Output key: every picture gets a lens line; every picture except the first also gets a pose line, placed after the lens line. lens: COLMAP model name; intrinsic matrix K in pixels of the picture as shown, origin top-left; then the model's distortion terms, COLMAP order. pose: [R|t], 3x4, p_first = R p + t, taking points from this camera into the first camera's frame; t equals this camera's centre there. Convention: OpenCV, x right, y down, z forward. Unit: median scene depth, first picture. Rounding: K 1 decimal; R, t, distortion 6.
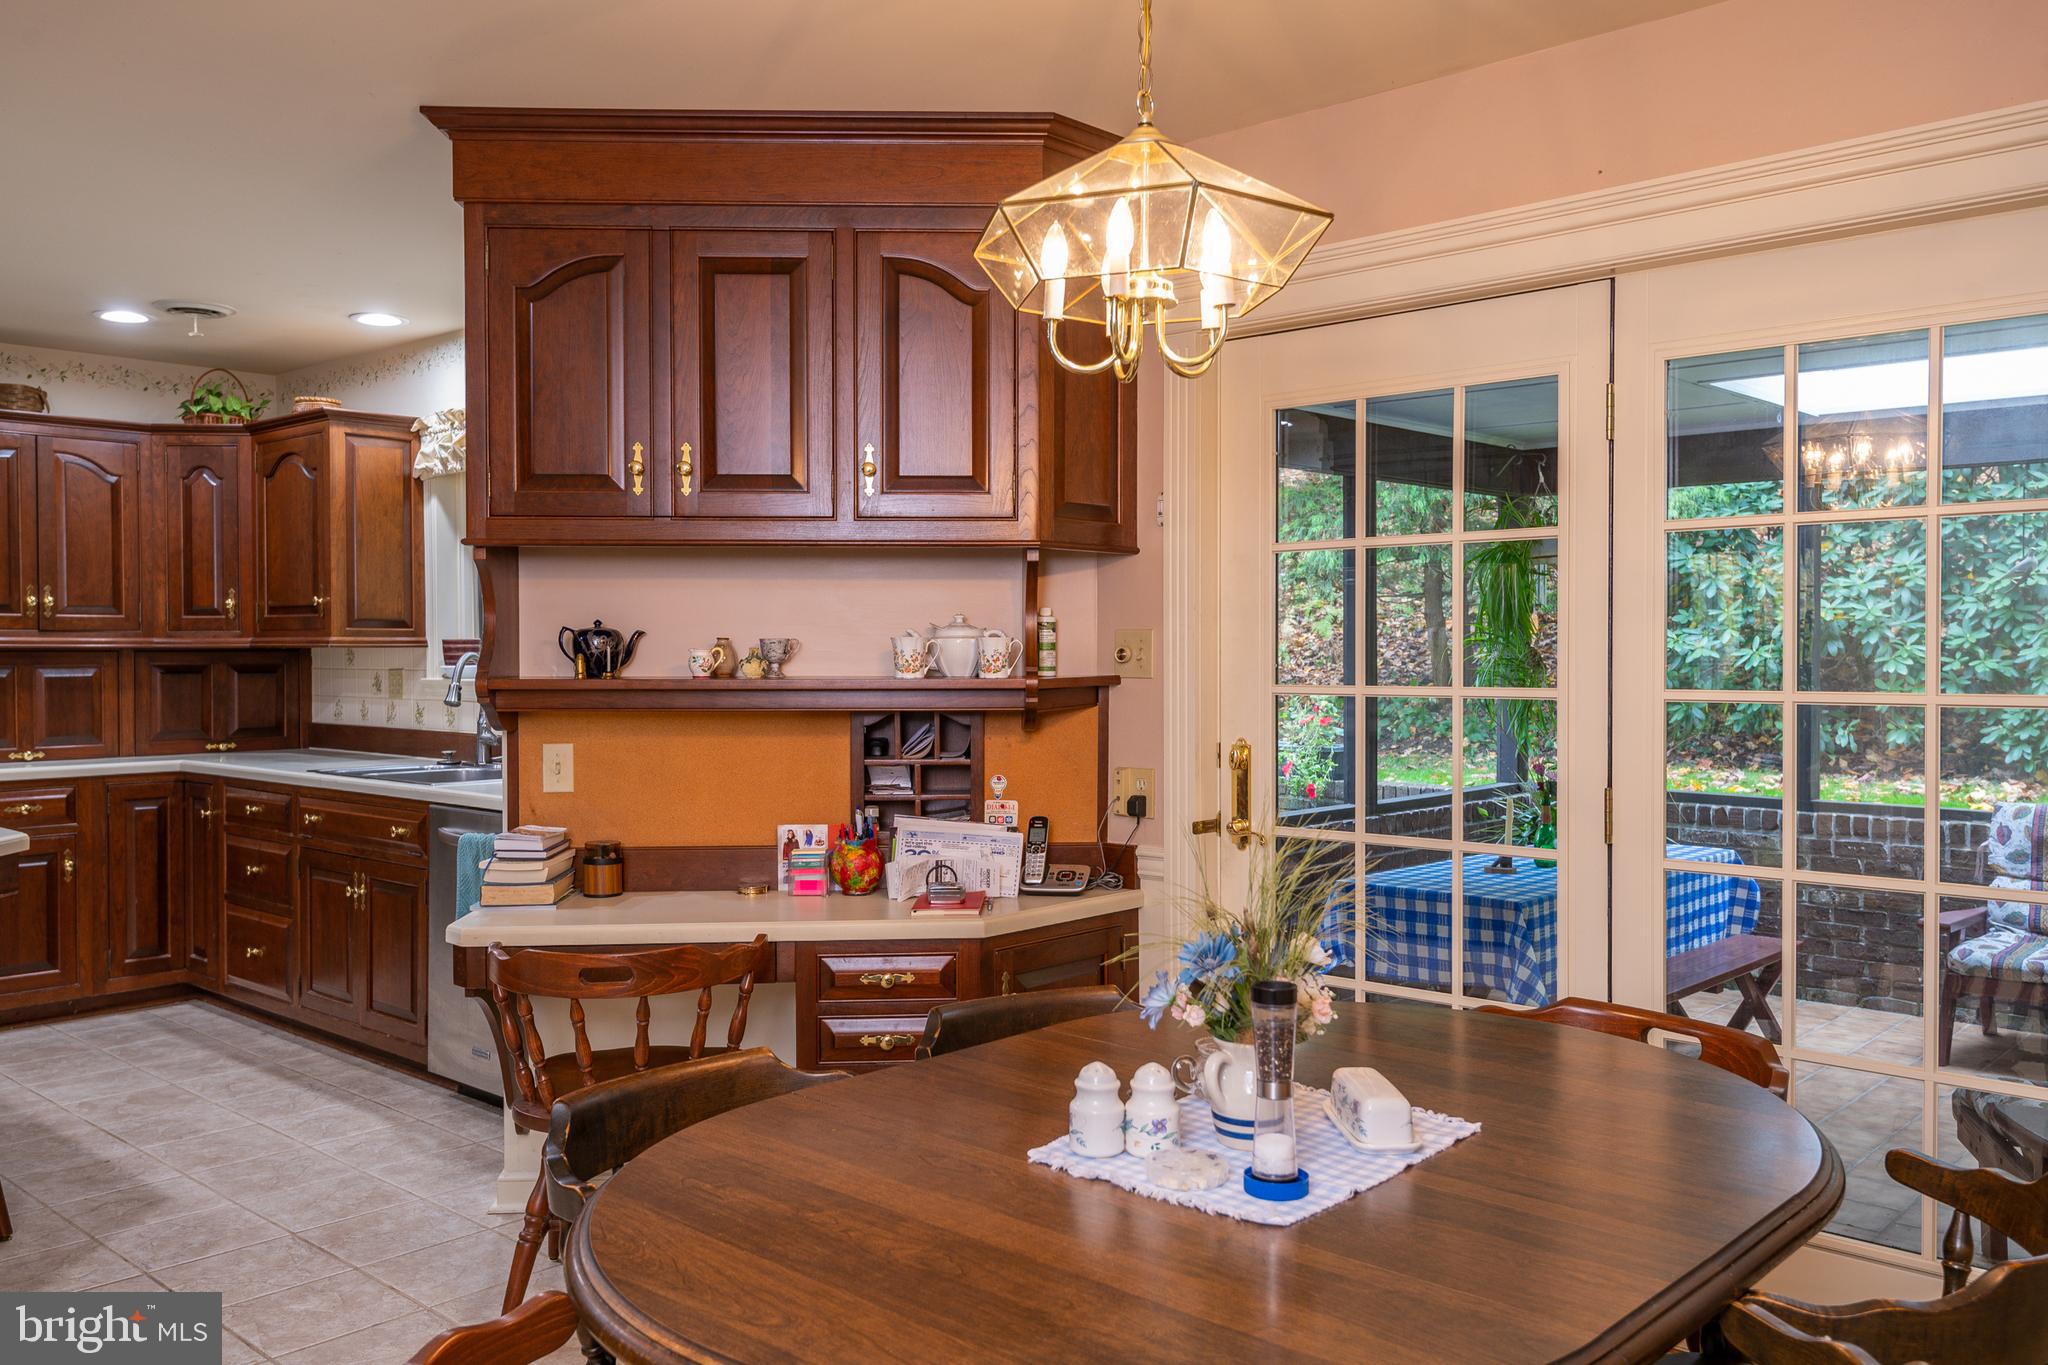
lens RADIAL K [[1616.9, 0, 996.3], [0, 1616.9, 663.7], [0, 0, 1]] dist [0.050207, -0.048239]
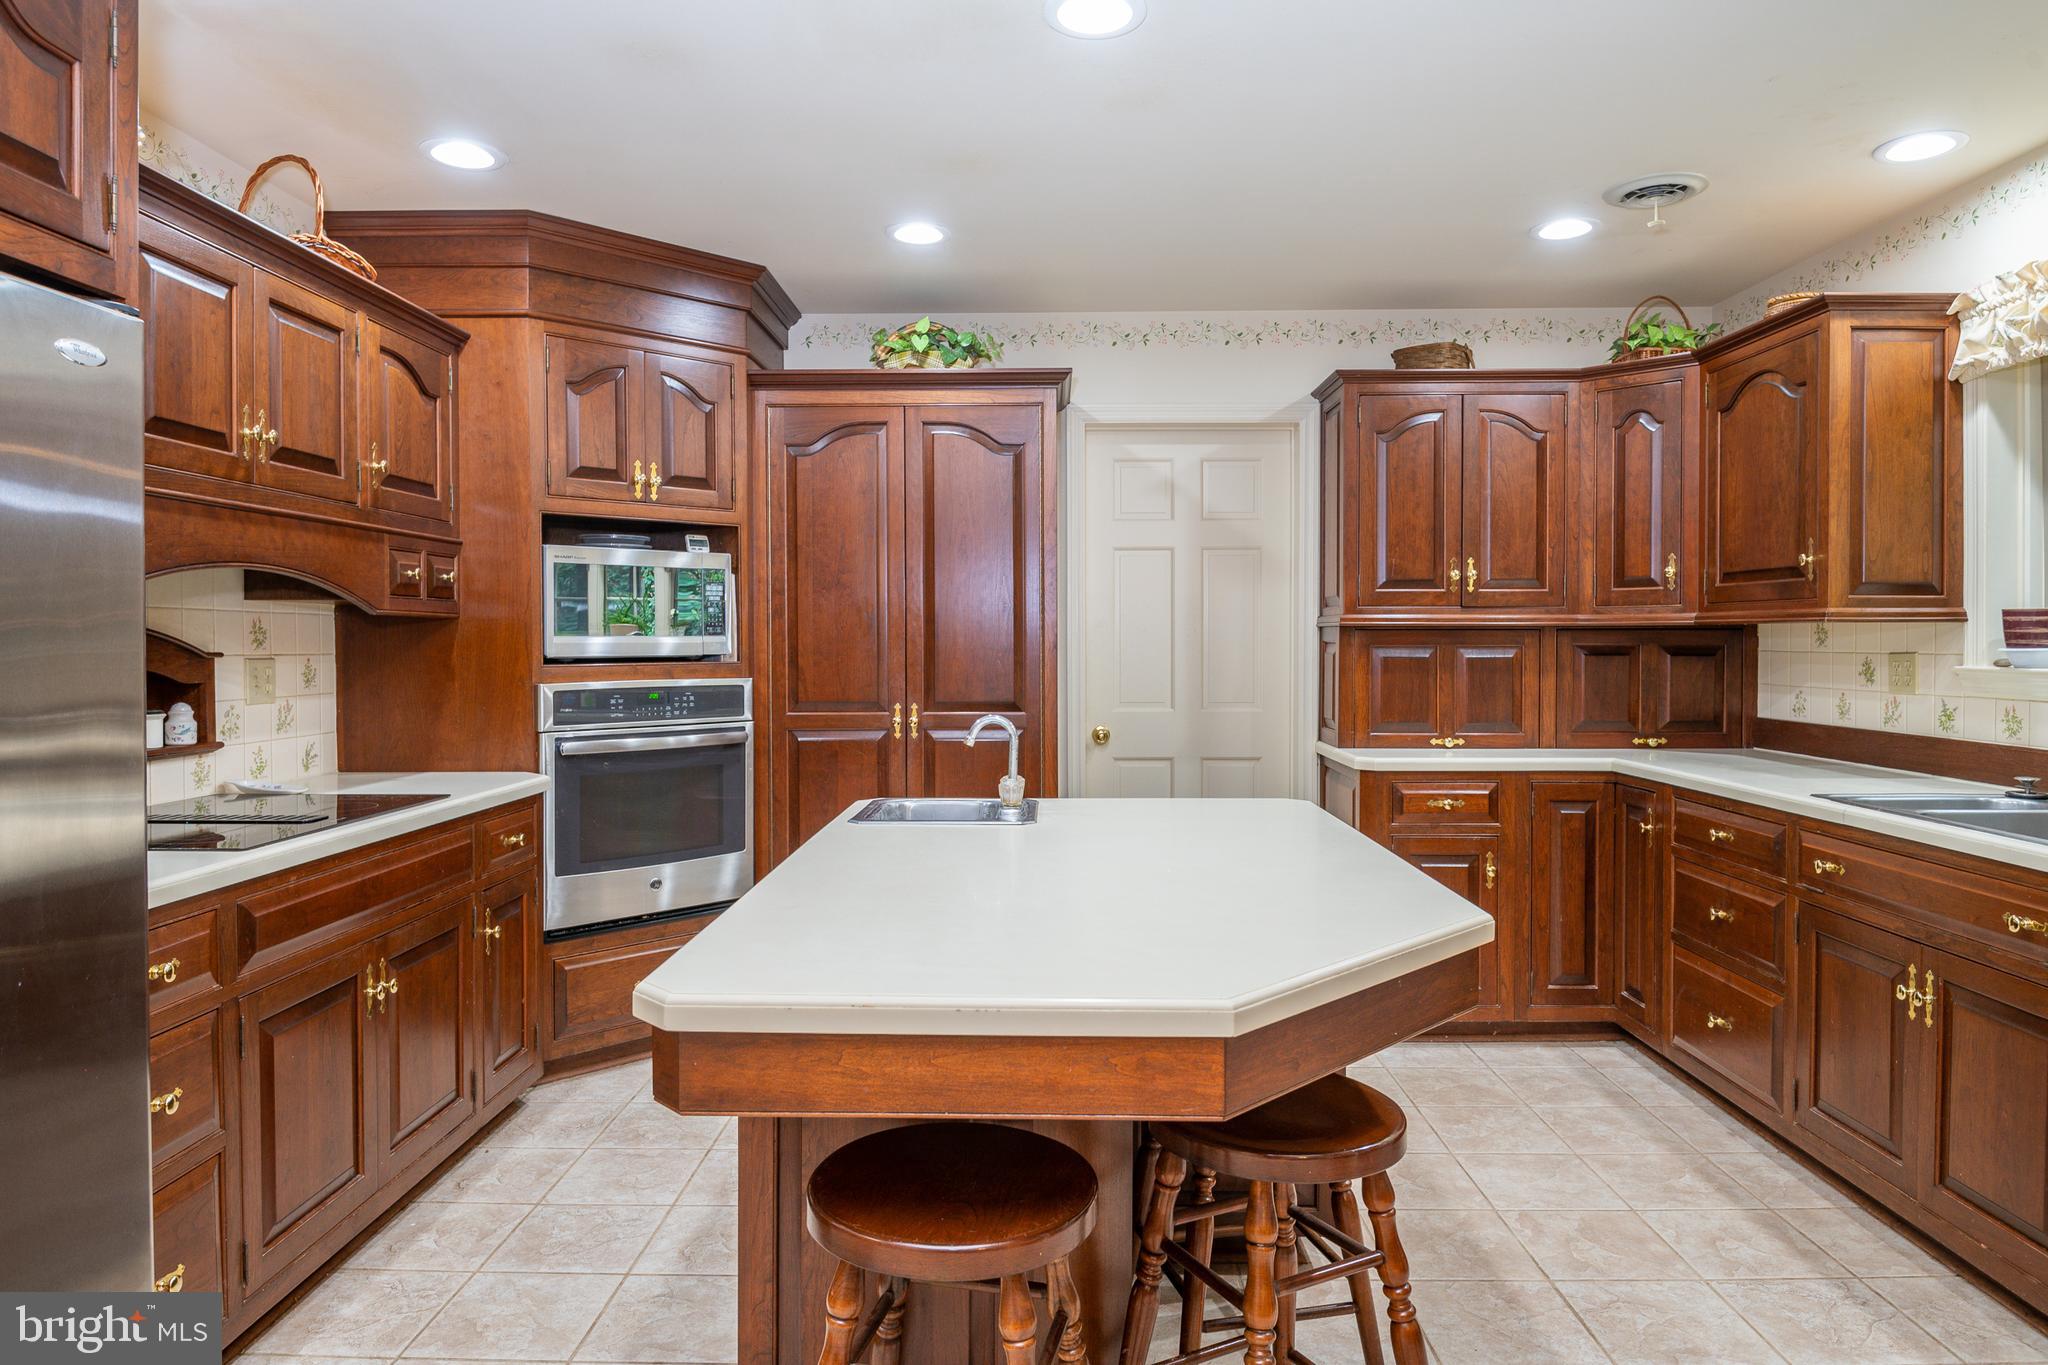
lens RADIAL K [[1303.6, 0, 1024.0], [0, 1303.6, 682.5], [0, 0, 1]] dist [0.000316, -0.002418]
pose [[0.673844, 0.025631, -0.738429, -0.208819], [-0.006074, 0.999557, 0.029152, 0.002186], [0.738848, -0.015159, 0.673701, 0.323502]]
